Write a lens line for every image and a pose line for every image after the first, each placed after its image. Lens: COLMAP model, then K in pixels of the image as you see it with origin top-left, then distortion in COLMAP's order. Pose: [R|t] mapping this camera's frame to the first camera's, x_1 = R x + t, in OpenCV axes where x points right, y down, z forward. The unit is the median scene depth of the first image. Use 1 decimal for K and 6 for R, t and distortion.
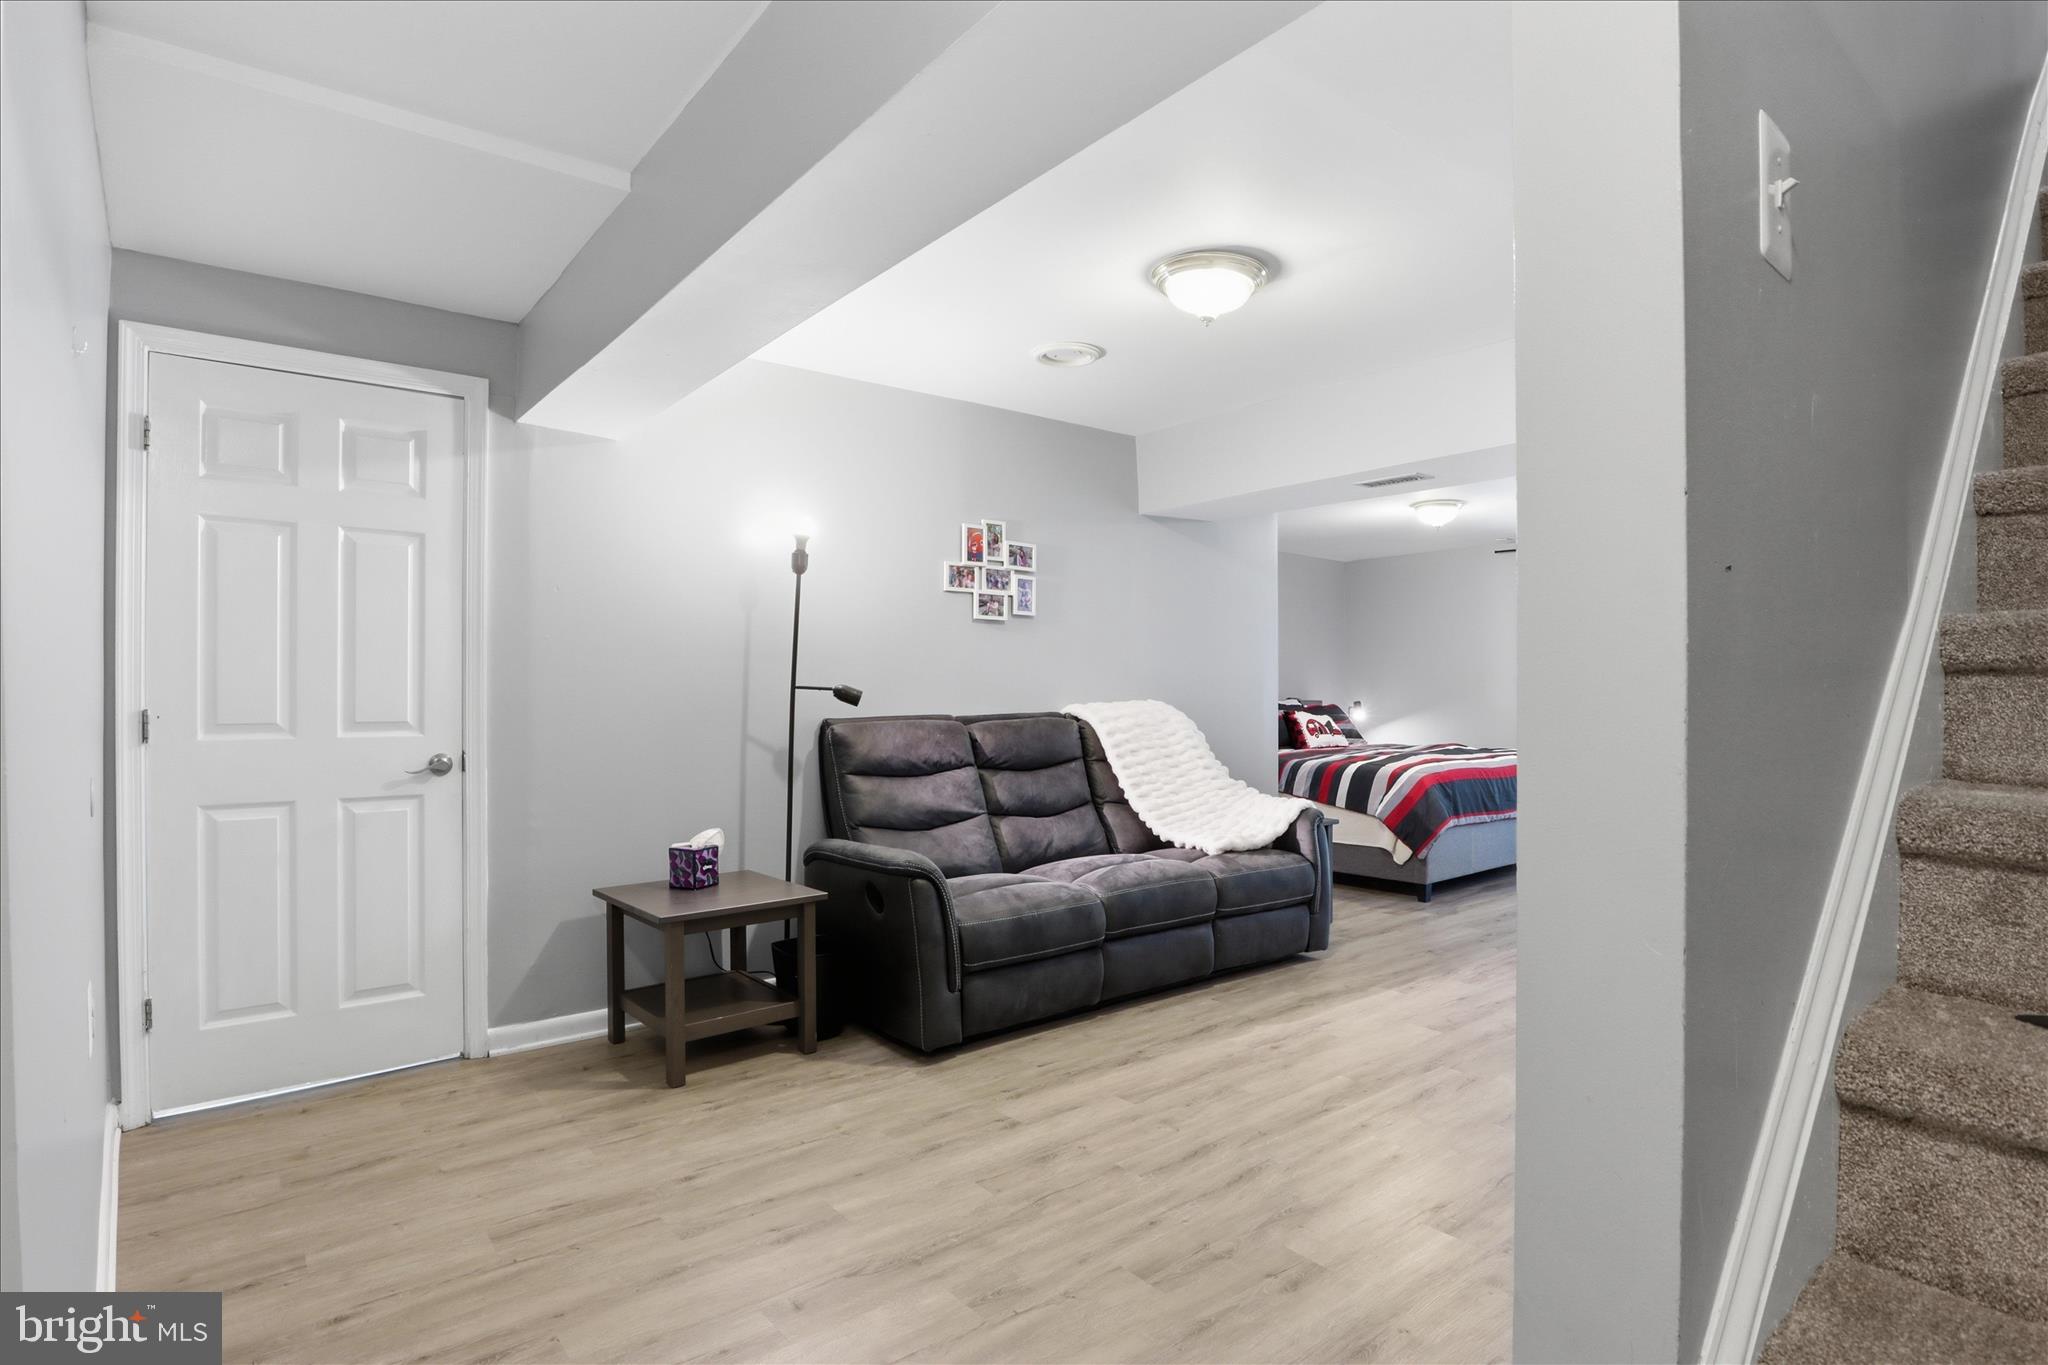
lens RADIAL K [[1050.2, 0, 1024.0], [0, 1050.2, 682.5], [0, 0, 1]] dist [-0.025880, 0.002457]
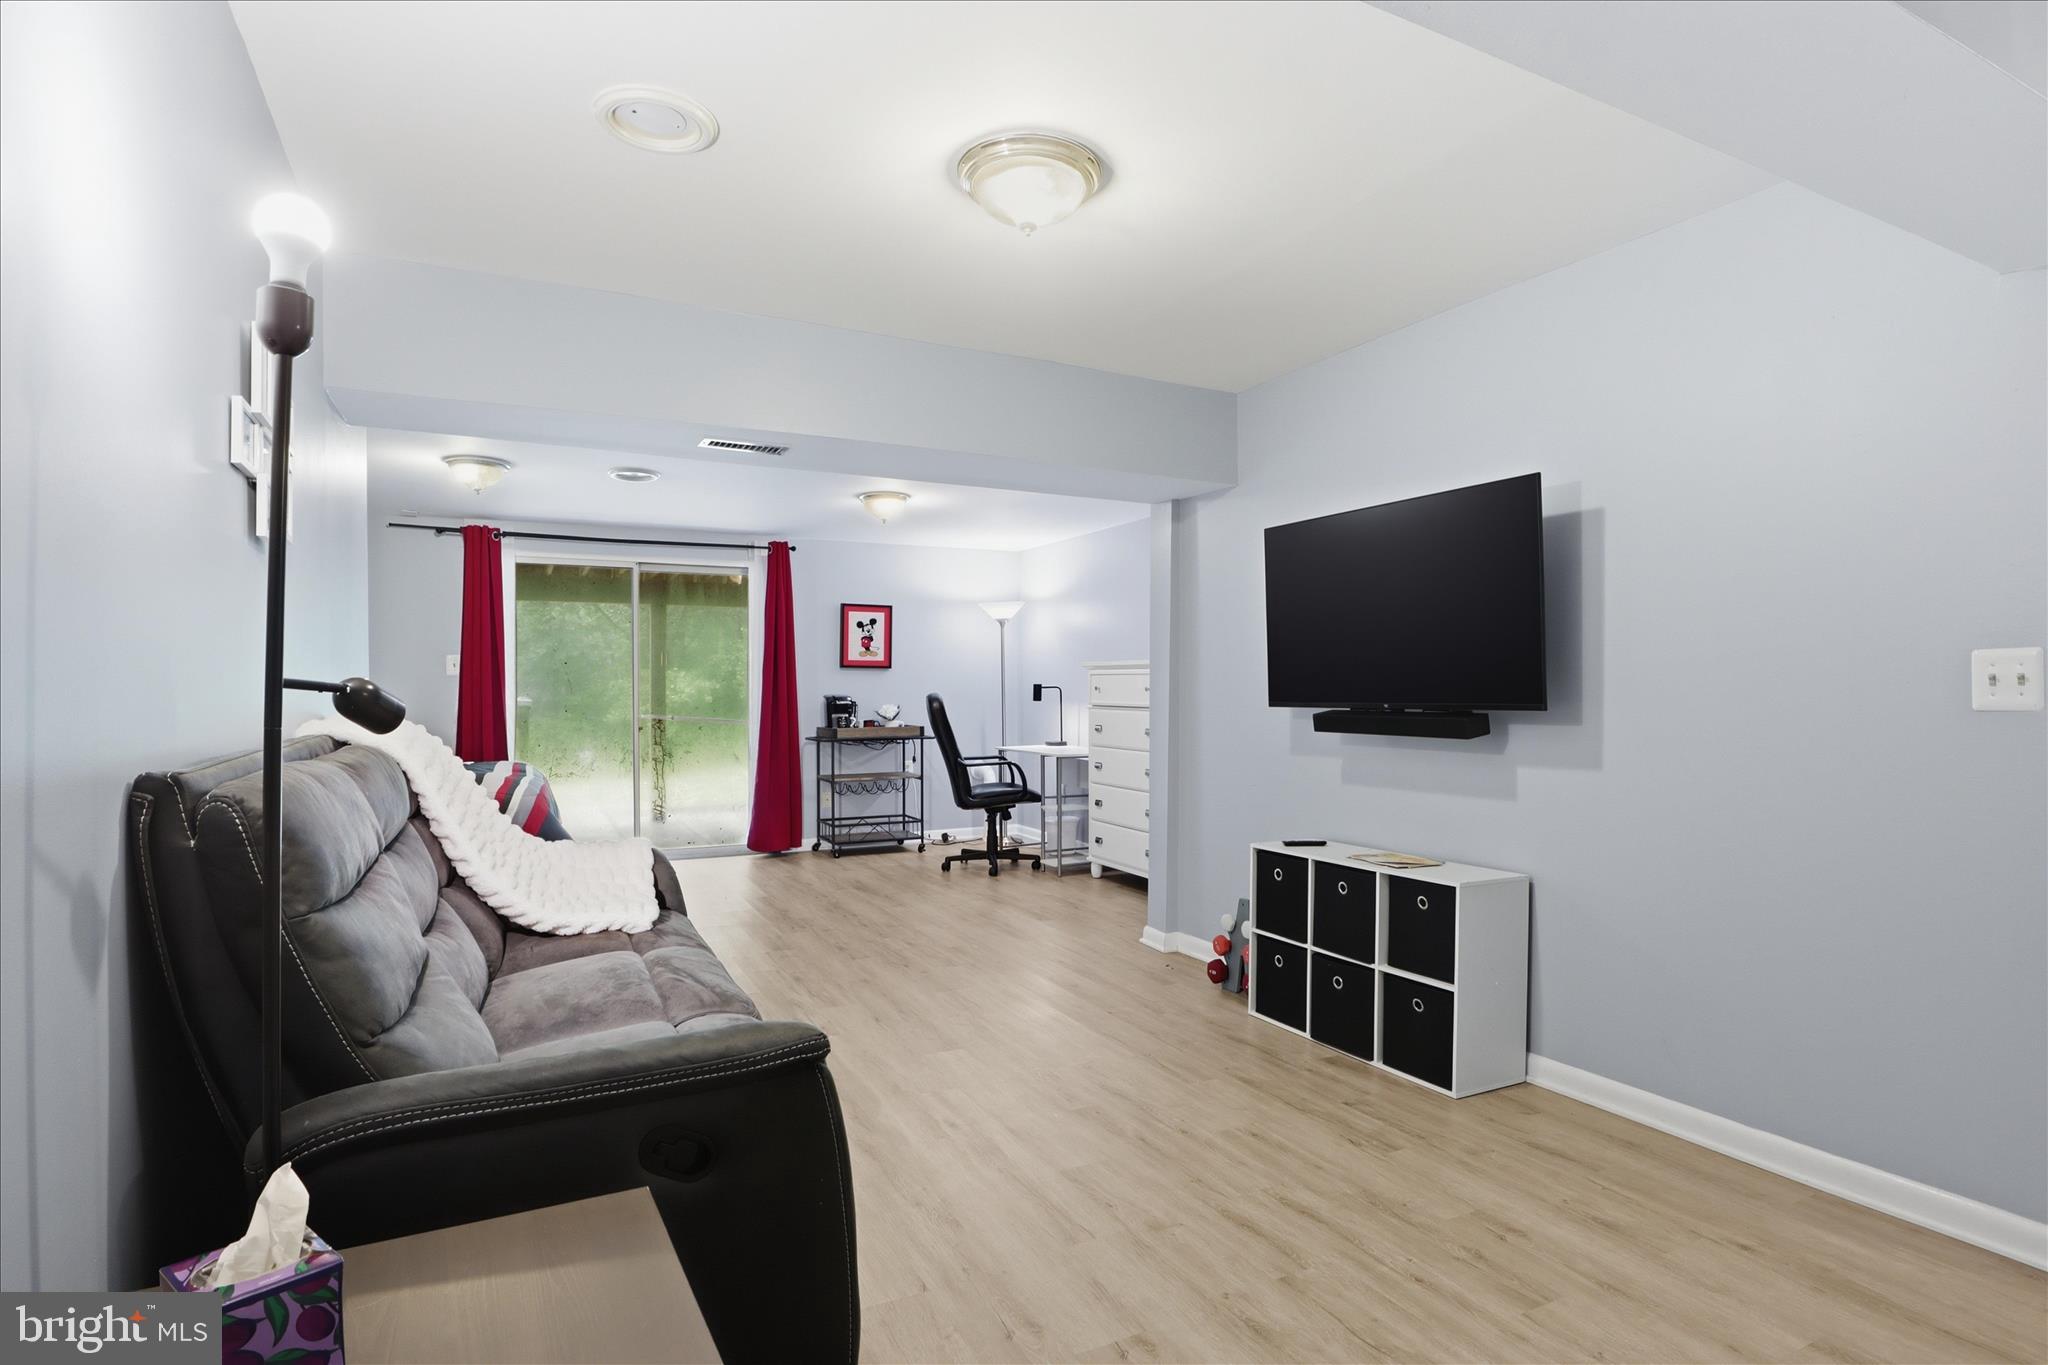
lens RADIAL K [[1050.2, 0, 1024.0], [0, 1050.2, 682.5], [0, 0, 1]] dist [-0.025880, 0.002457]
pose [[0.210657, 0.008701, 0.977521, -0.699501], [-0.001367, 0.999962, -0.008606, 0.010089], [-0.977559, 0.000477, 0.210661, 0.968661]]
